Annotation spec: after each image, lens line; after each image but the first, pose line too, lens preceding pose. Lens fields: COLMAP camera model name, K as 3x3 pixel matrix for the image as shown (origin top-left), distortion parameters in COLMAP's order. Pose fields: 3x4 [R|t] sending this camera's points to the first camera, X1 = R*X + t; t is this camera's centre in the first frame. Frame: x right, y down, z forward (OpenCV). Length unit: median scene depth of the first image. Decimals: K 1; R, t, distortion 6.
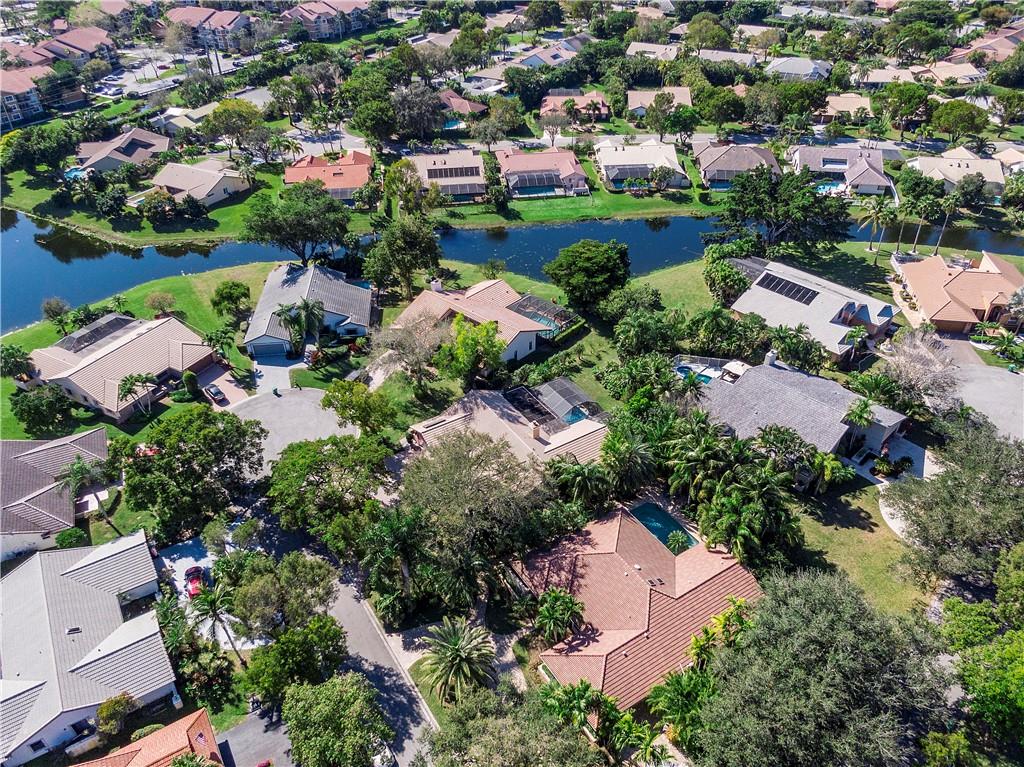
lens RADIAL K [[733.6, 0, 513.4], [0, 733.6, 387.4], [0, 0, 1]] dist [0.020295, -0.019382]
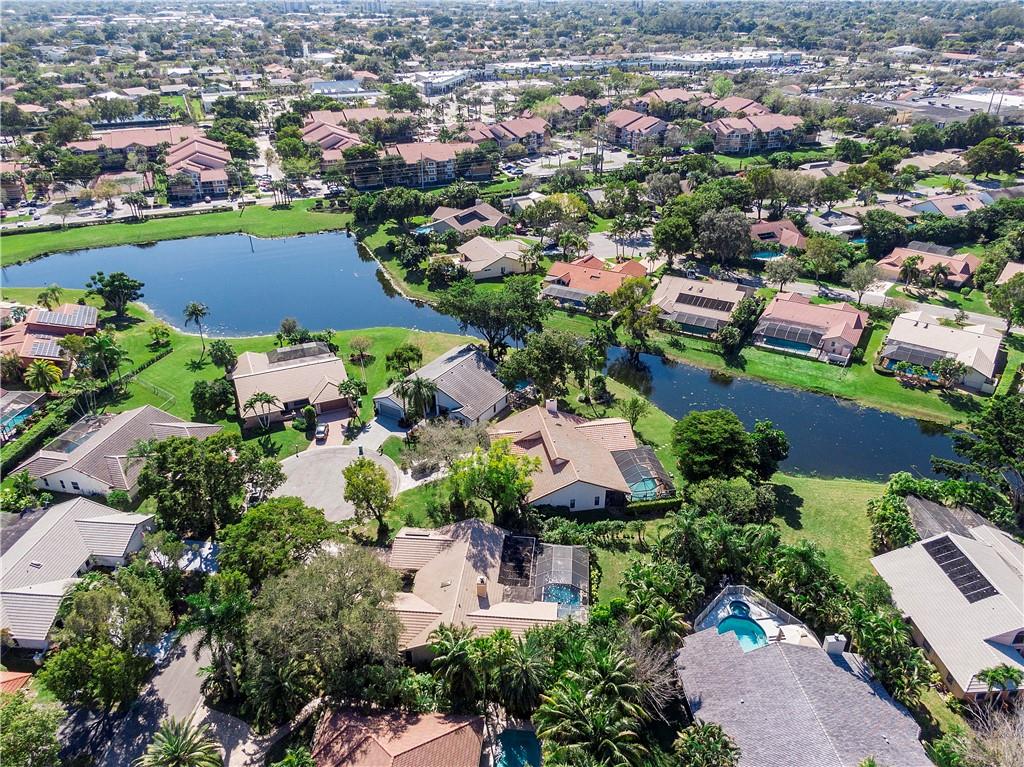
lens RADIAL K [[733.6, 0, 510.8], [0, 733.6, 386.9], [0, 0, 1]] dist [0.020295, -0.019382]
pose [[0.791013, 0.299574, -0.533435, 0.253798], [-0.362779, 0.931760, -0.014682, -0.092087], [0.492635, 0.205132, 0.845713, 0.120345]]
